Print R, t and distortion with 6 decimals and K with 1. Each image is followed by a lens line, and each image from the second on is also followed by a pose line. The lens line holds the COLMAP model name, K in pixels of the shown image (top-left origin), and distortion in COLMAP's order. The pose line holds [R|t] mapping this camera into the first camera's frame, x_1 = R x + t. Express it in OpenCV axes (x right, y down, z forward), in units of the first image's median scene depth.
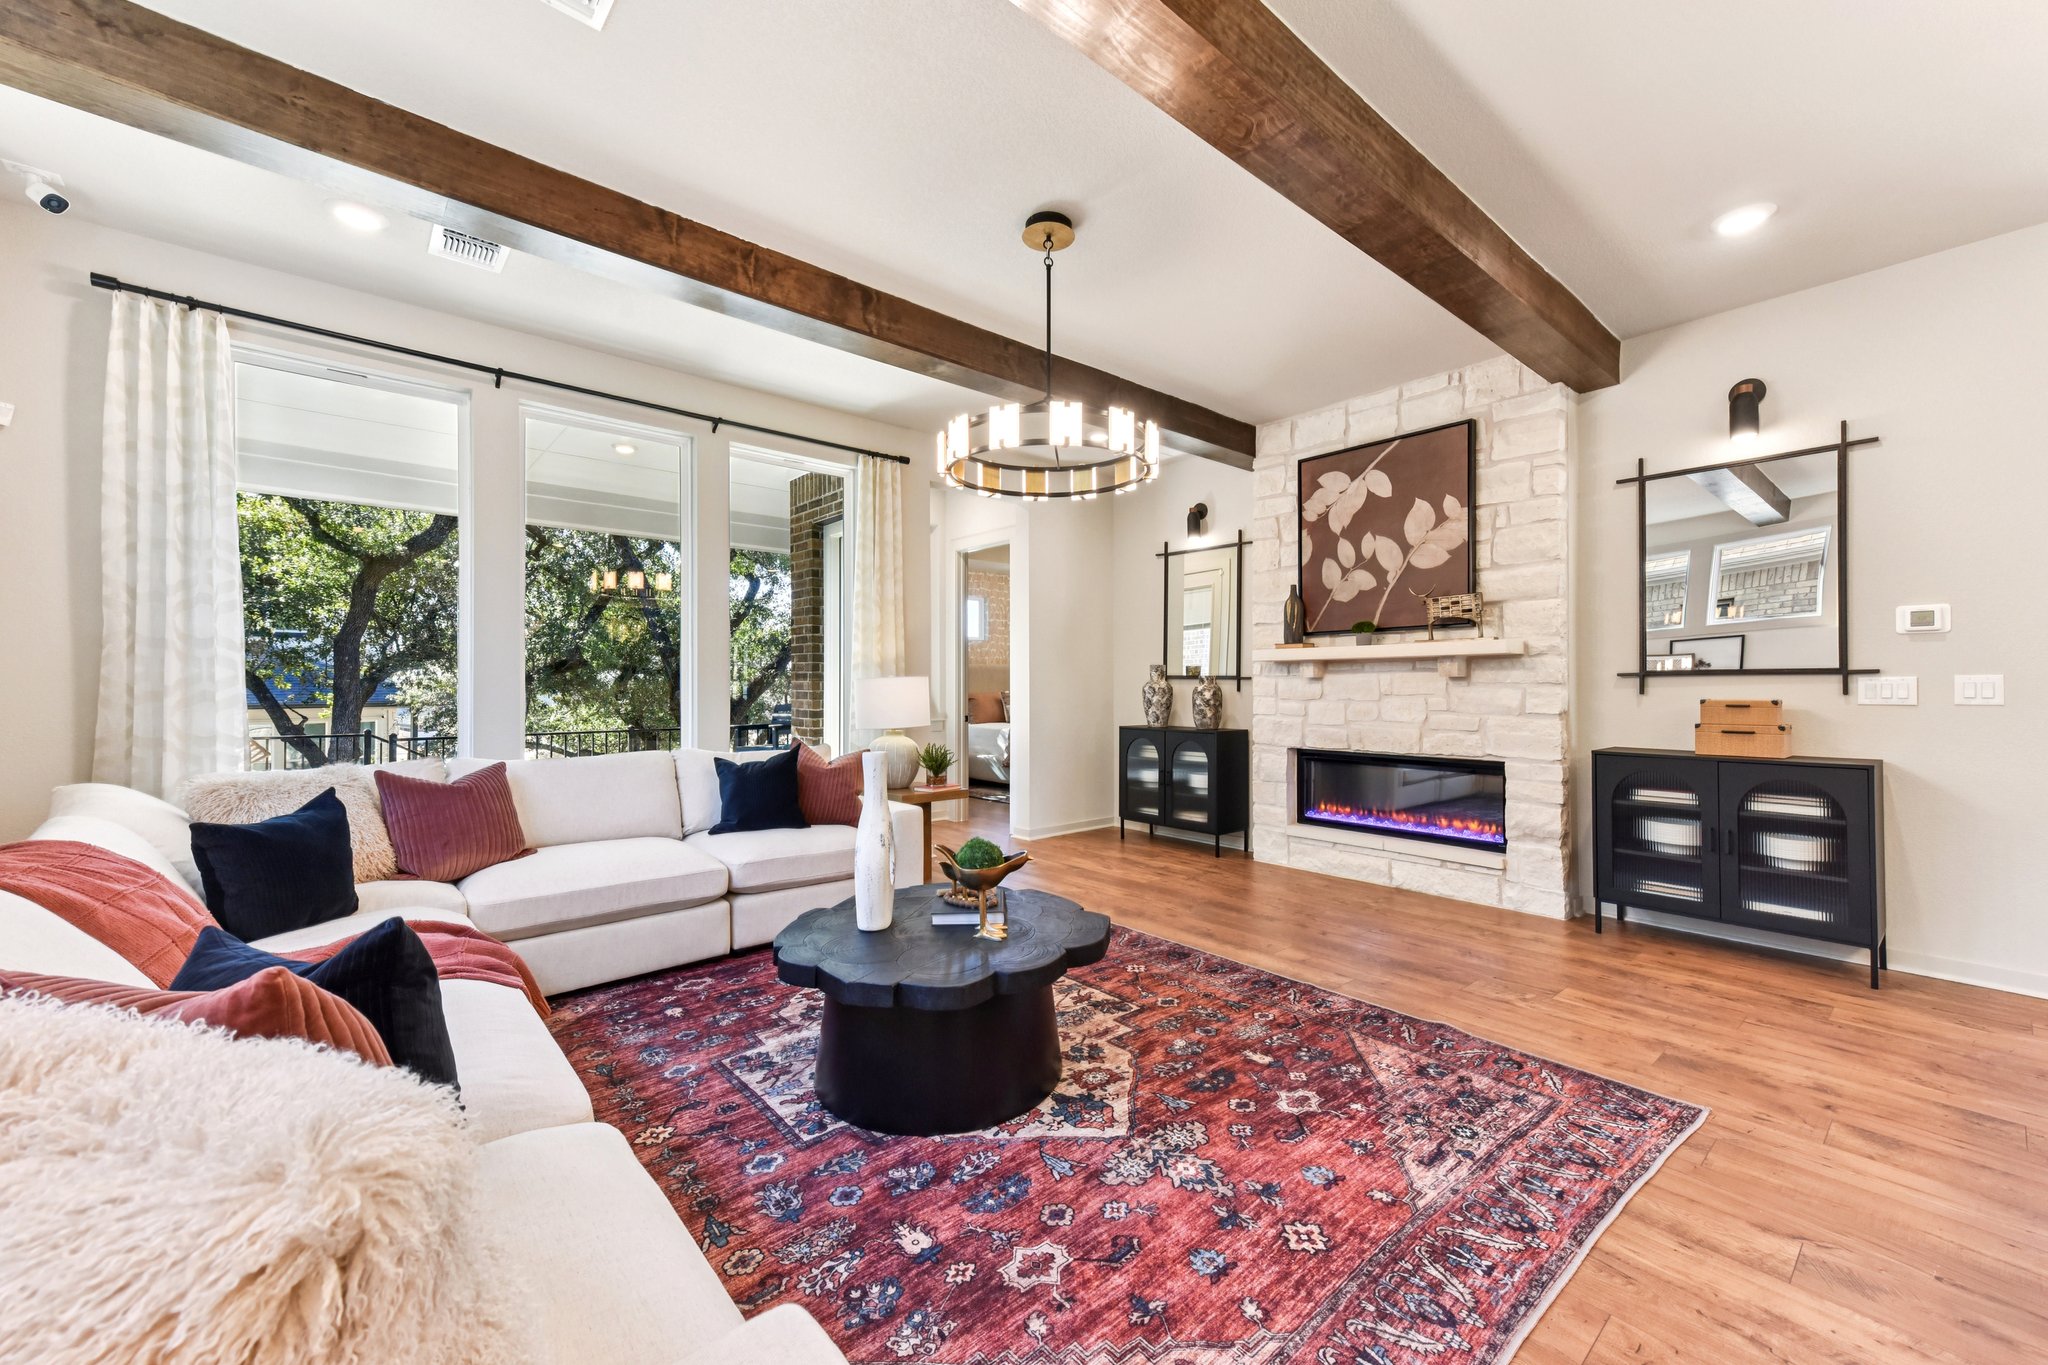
lens RADIAL K [[811.2, 0, 1018.9], [0, 811.2, 678.5], [0, 0, 1]] dist [0.001153, -0.000050]
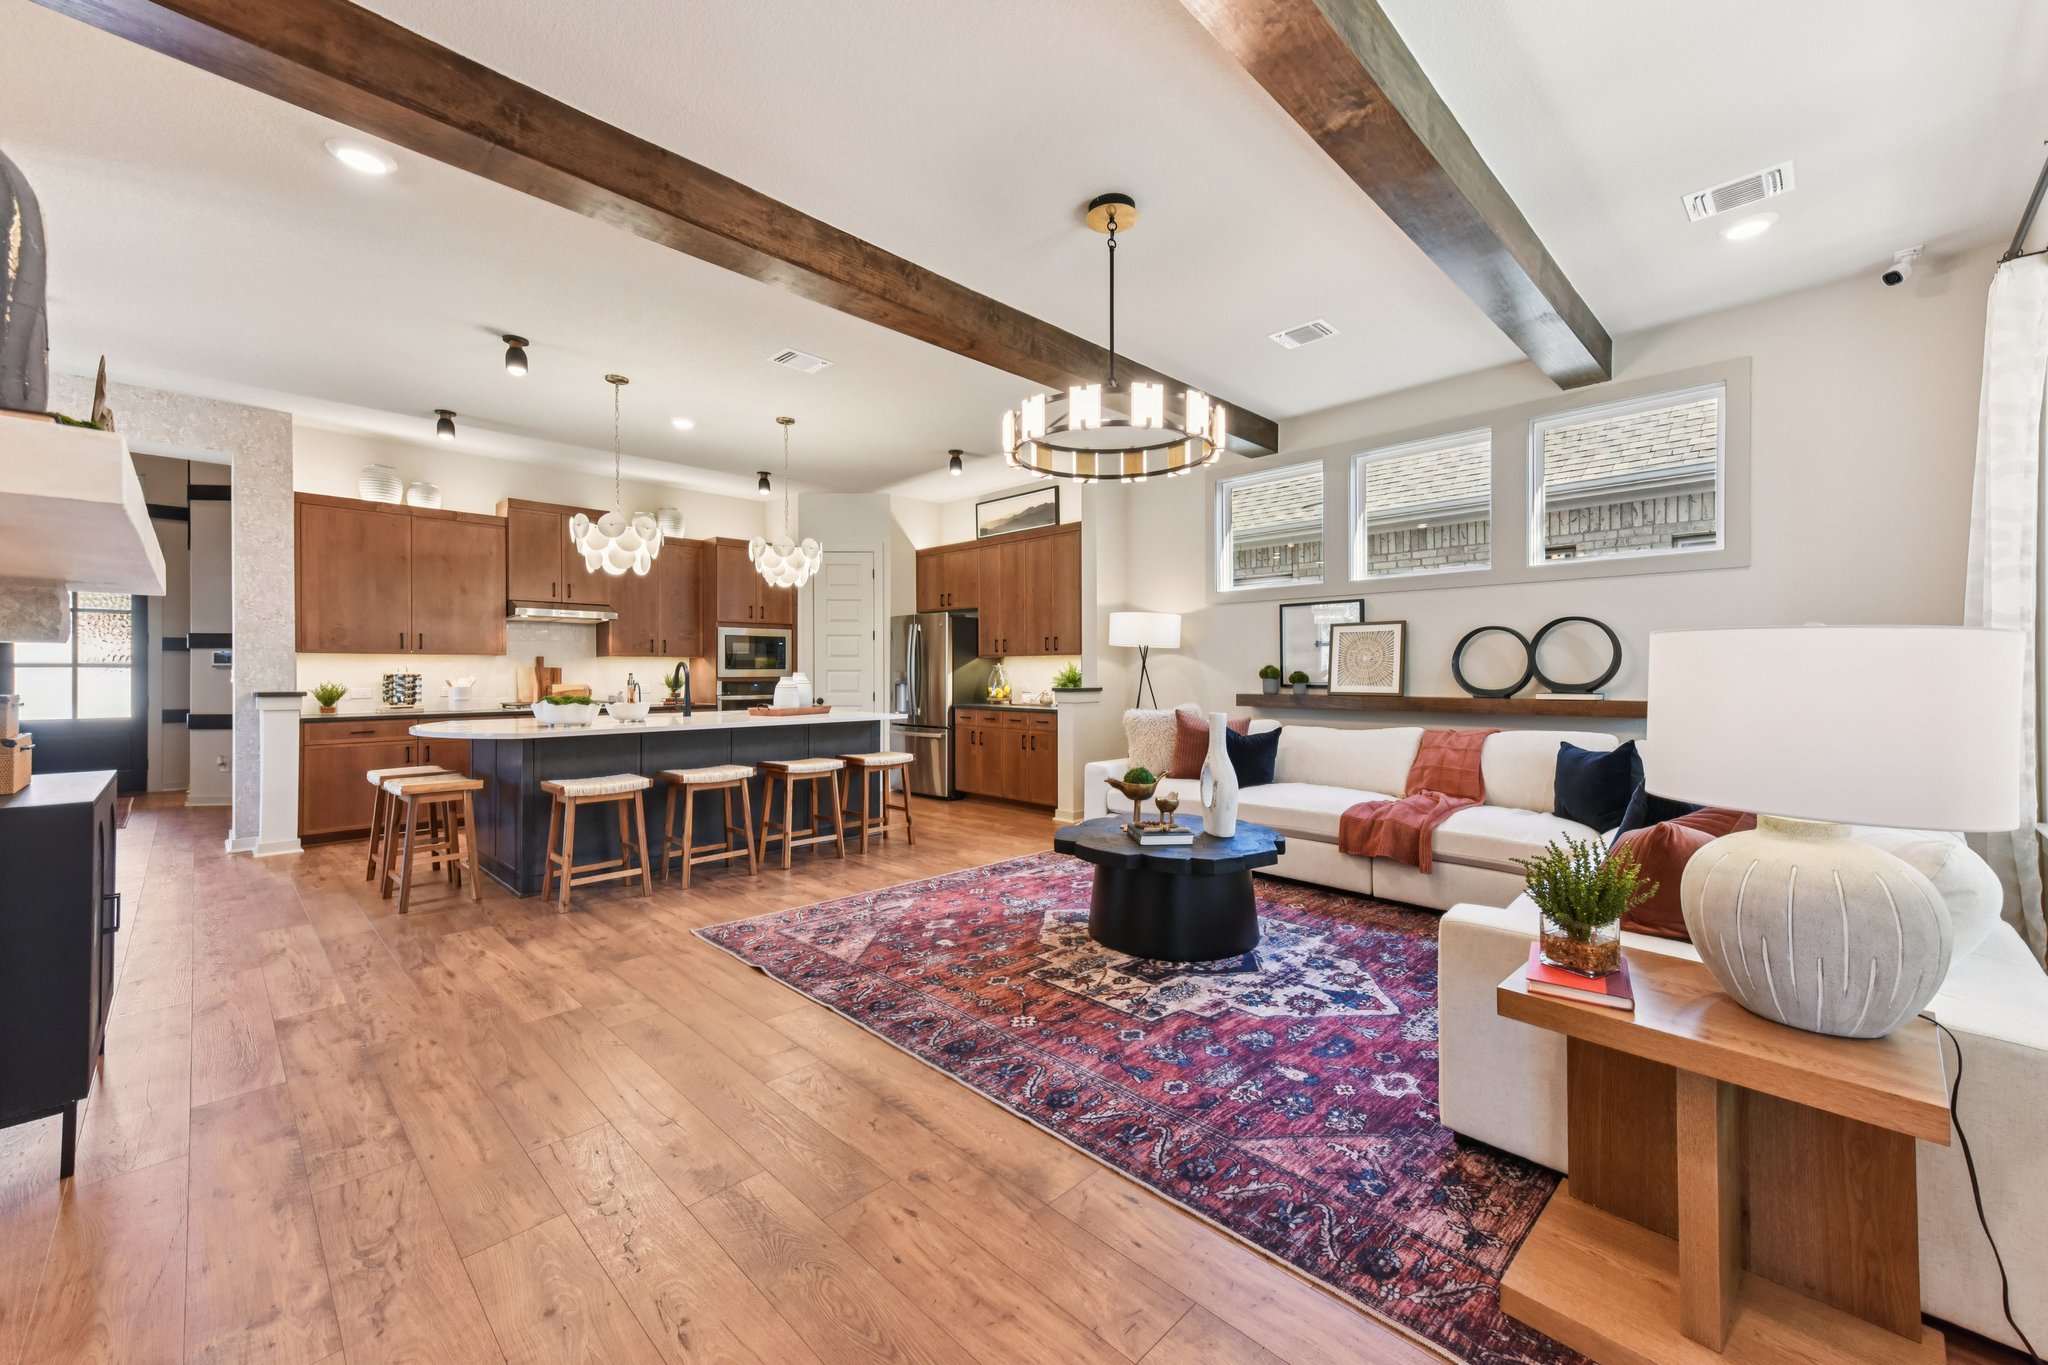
lens RADIAL K [[811.2, 0, 1034.1], [0, 811.2, 672.4], [0, 0, 1]] dist [0.001153, -0.000050]
pose [[-0.996176, 0.007967, -0.087001, 0.252290], [0.008449, 0.999951, -0.005177, 0.023785], [0.086955, -0.005892, -0.996195, 2.263206]]
